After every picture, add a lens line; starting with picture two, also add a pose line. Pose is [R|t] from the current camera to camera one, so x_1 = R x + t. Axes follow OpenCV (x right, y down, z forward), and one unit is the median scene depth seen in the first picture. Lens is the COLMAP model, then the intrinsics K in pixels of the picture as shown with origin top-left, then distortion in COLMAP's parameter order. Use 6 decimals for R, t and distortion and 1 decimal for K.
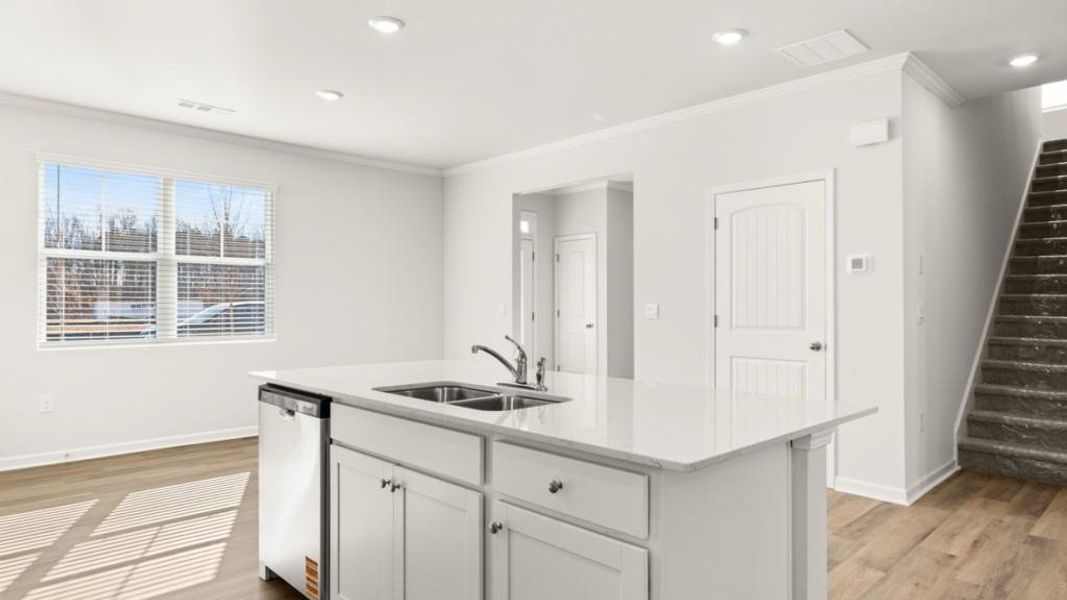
lens RADIAL K [[635.0, 0, 533.5], [0, 635.0, 300.0], [0, 0, 1]] dist [0.000513, 0.000330]
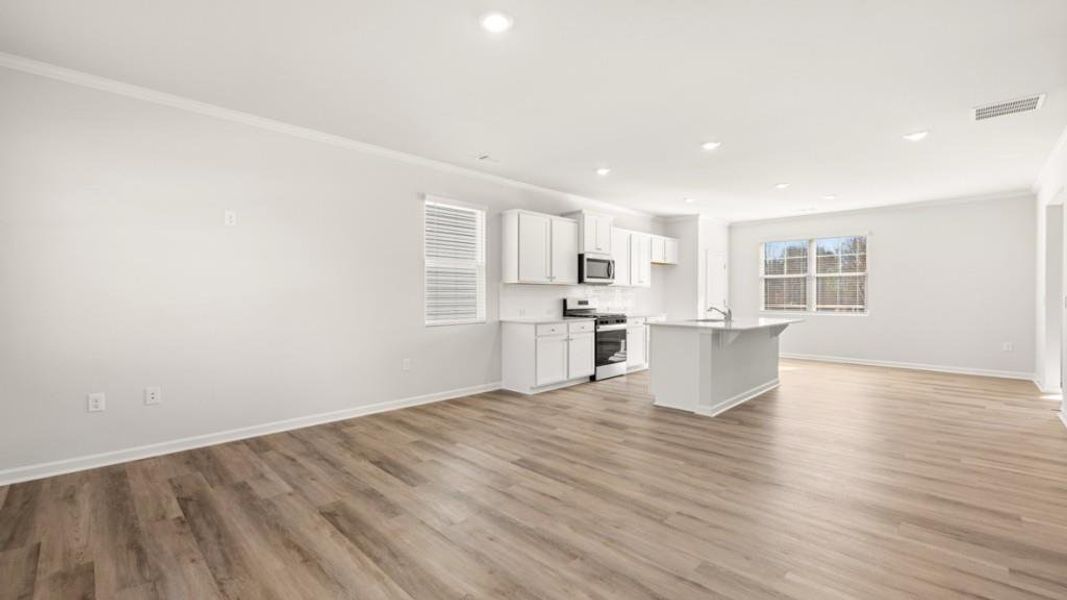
lens RADIAL K [[445.8, 0, 533.5], [0, 445.8, 300.0], [0, 0, 1]] dist [0.000963, 0.000058]
pose [[0.027003, 0.007370, -0.999608, 1.074851], [0.007857, 0.999940, 0.007584, 0.002186], [0.999604, -0.008059, 0.026943, -0.025241]]
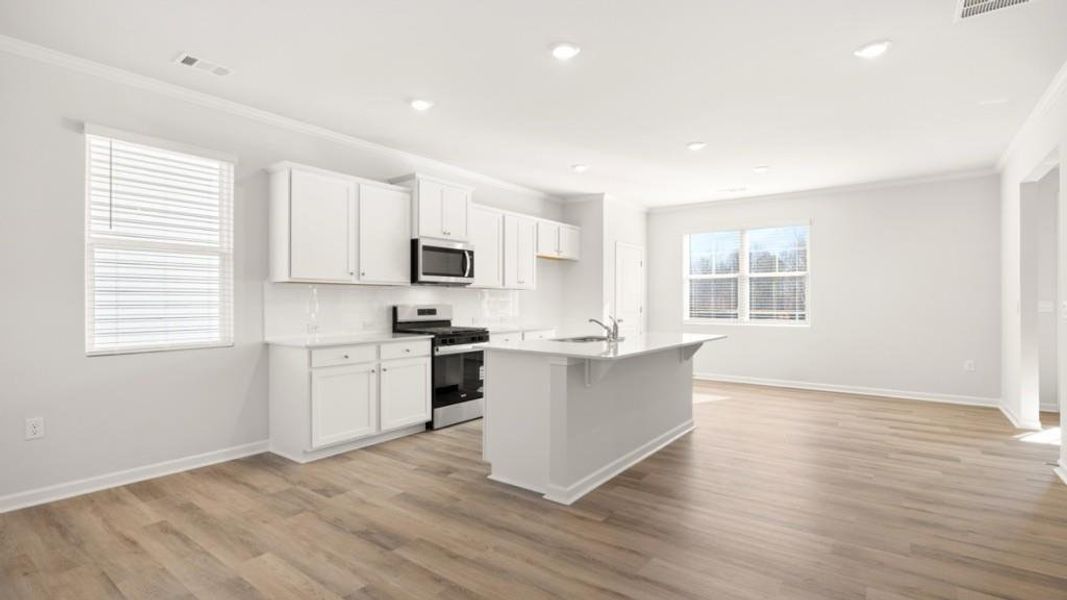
lens RADIAL K [[499.5, 0, 533.5], [0, 499.5, 300.0], [0, 0, 1]] dist [-0.003243, -0.000159]
pose [[0.159597, -0.004610, -0.987172, 0.770072], [0.008160, 0.999961, -0.003351, 0.002586], [0.987149, -0.007520, 0.159628, 0.226730]]
